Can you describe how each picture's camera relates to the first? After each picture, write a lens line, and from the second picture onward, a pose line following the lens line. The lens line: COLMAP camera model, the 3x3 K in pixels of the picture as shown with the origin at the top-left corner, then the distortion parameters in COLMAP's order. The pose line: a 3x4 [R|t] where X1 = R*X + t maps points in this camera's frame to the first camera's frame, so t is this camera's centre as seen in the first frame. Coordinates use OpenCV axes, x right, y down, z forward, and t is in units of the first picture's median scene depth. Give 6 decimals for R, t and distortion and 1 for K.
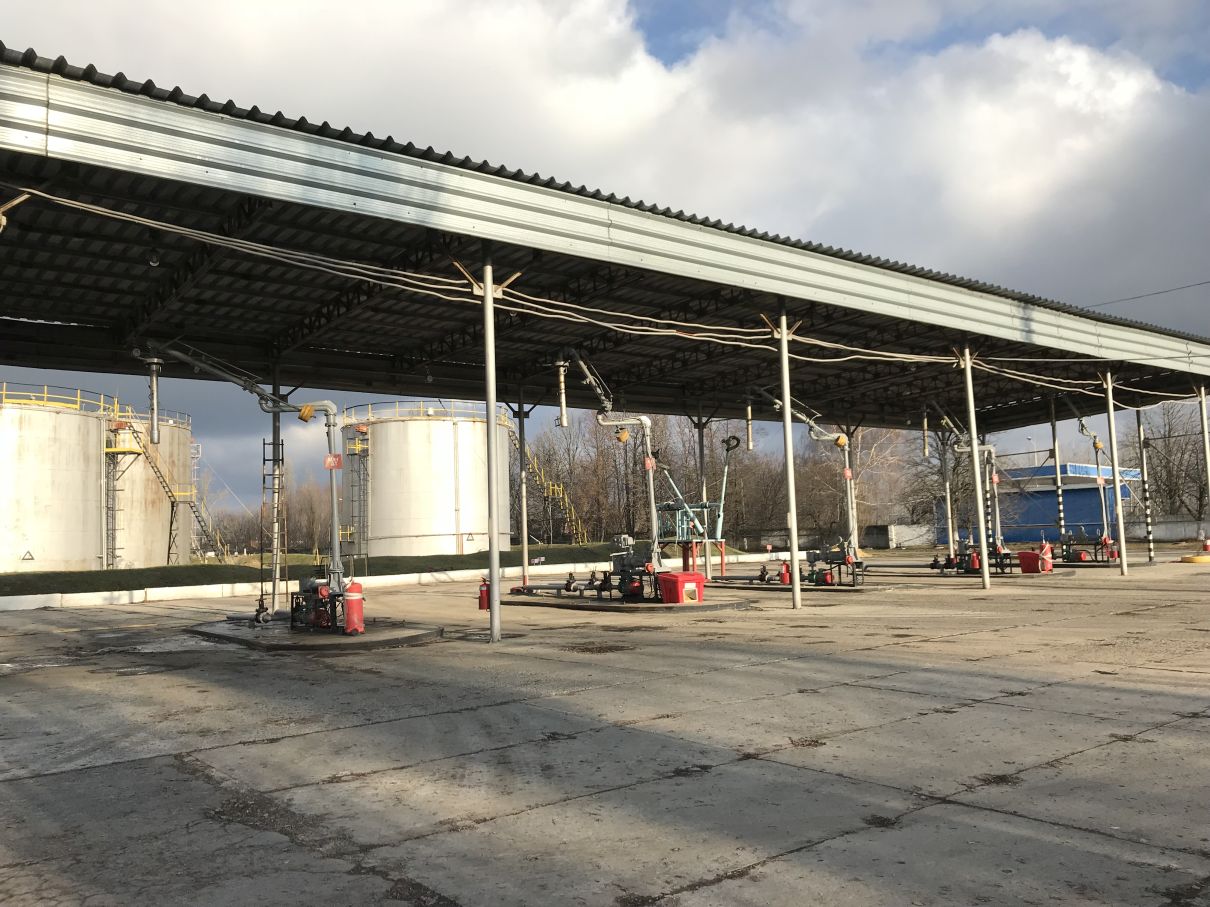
lens RADIAL K [[975.8, 0, 605.0], [0, 975.8, 453.5], [0, 0, 1]] dist [0.005869, -0.010449]
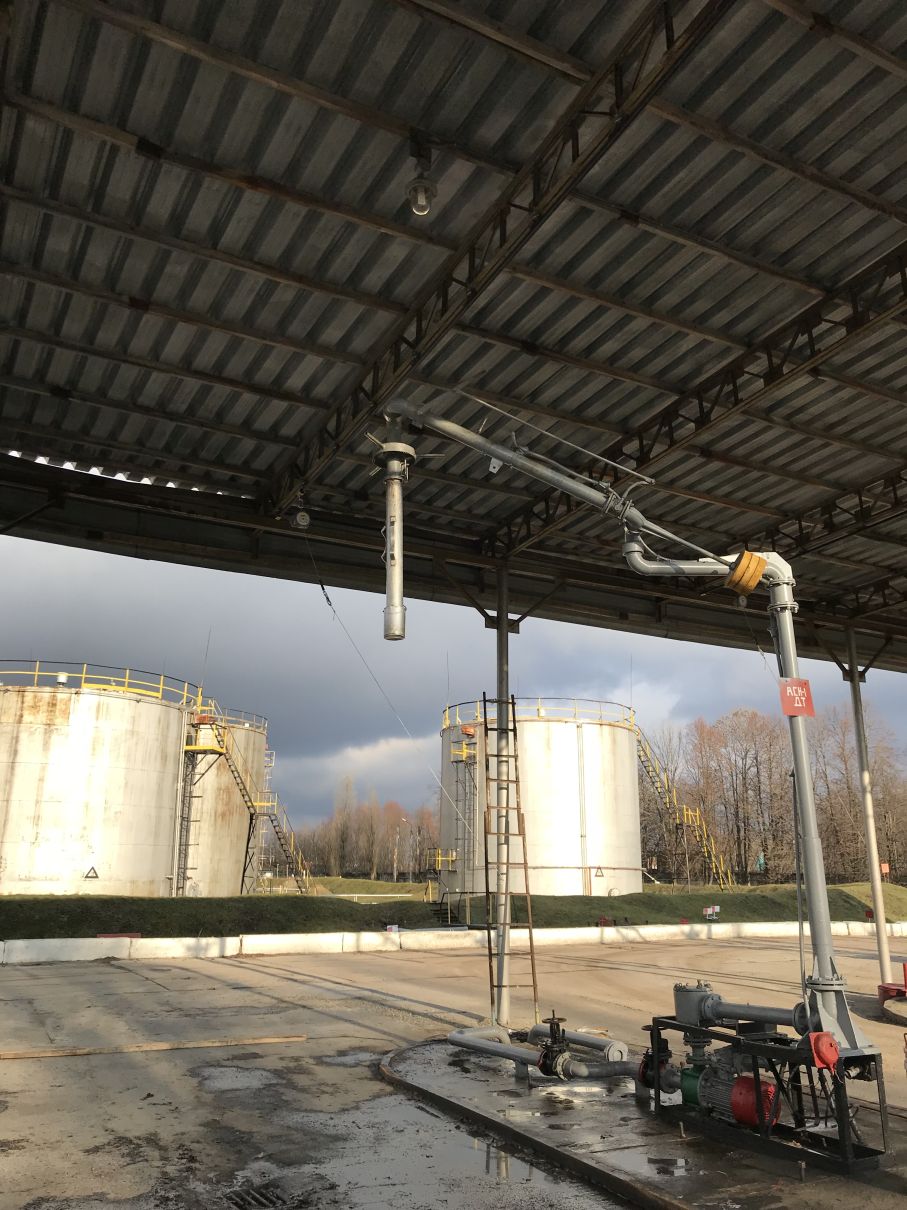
lens RADIAL K [[1084.2, 0, 451.5], [0, 1084.2, 566.4], [0, 0, 1]] dist [0.019682, -0.002707]
pose [[0.974355, -0.018099, -0.224285, -0.070109], [-0.024015, 0.982703, -0.183627, 0.009288], [0.223729, 0.184304, 0.957067, 0.117131]]
